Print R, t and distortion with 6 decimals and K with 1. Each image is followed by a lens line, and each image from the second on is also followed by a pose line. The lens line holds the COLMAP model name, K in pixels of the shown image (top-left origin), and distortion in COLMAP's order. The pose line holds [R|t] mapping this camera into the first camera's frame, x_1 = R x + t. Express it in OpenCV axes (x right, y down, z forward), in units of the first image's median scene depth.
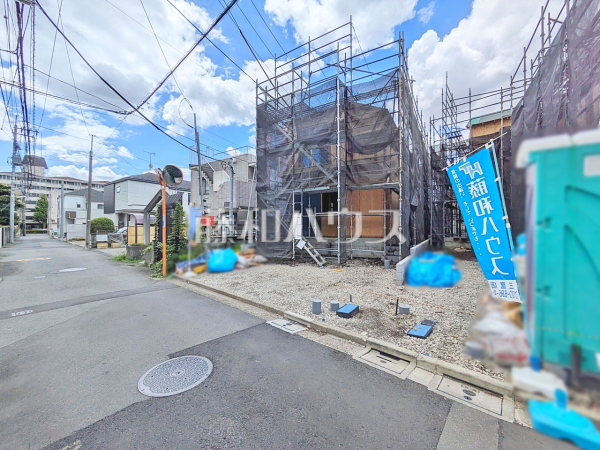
lens RADIAL K [[238.8, 0, 299.6], [0, 238.8, 223.0], [0, 0, 1]] dist [0.007291, 0.000136]
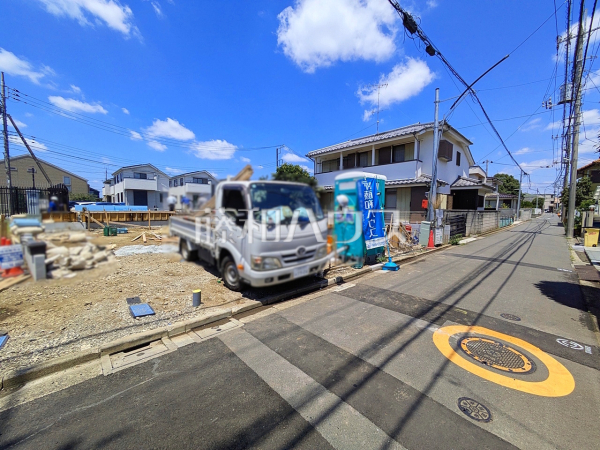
lens RADIAL K [[236.6, 0, 299.8], [0, 236.6, 224.1], [0, 0, 1]] dist [0.000771, 0.000512]
pose [[0.095546, -0.062603, 0.993454, -0.081794], [-0.034385, 0.997217, 0.066147, 0.001610], [-0.994831, -0.040480, 0.093128, 0.061607]]
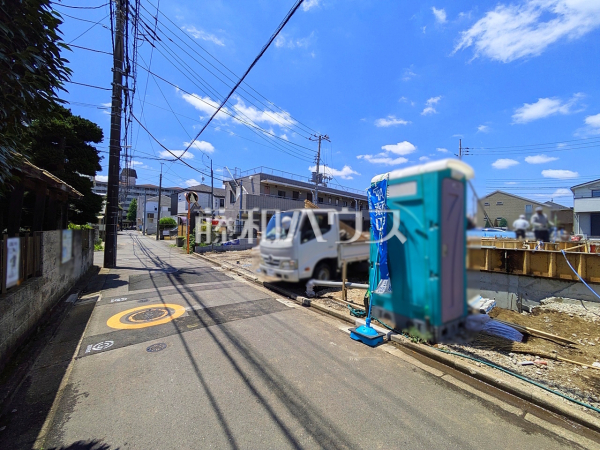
lens RADIAL K [[236.6, 0, 299.8], [0, 236.6, 224.1], [0, 0, 1]] dist [0.000771, 0.000512]
pose [[0.978965, 0.014757, -0.203495, 0.303116], [-0.014566, 0.999891, 0.002435, -0.007848], [0.203509, 0.000581, 0.979073, -0.282662]]
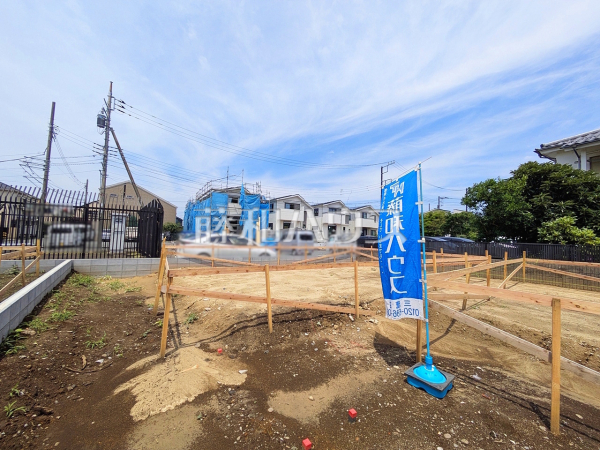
lens RADIAL K [[235.1, 0, 300.0], [0, 235.1, 225.0], [0, 0, 1]] dist [0.002059, 0.000232]
pose [[0.317871, 0.057331, 0.946399, 0.421620], [-0.053772, 0.997654, -0.042375, -0.002028], [-0.946608, -0.037420, 0.320208, 0.664719]]
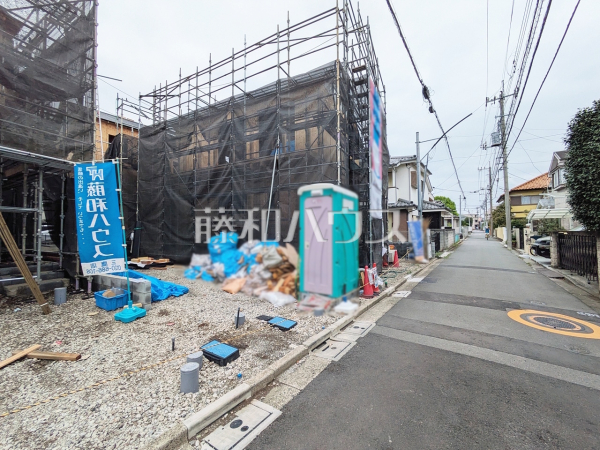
lens RADIAL K [[236.6, 0, 299.8], [0, 236.6, 224.1], [0, 0, 1]] dist [0.000771, 0.000512]
pose [[-0.084263, 0.027096, 0.996075, -0.142757], [-0.014491, 0.999491, -0.028415, 0.003177], [-0.996338, -0.016829, -0.083827, 0.230412]]
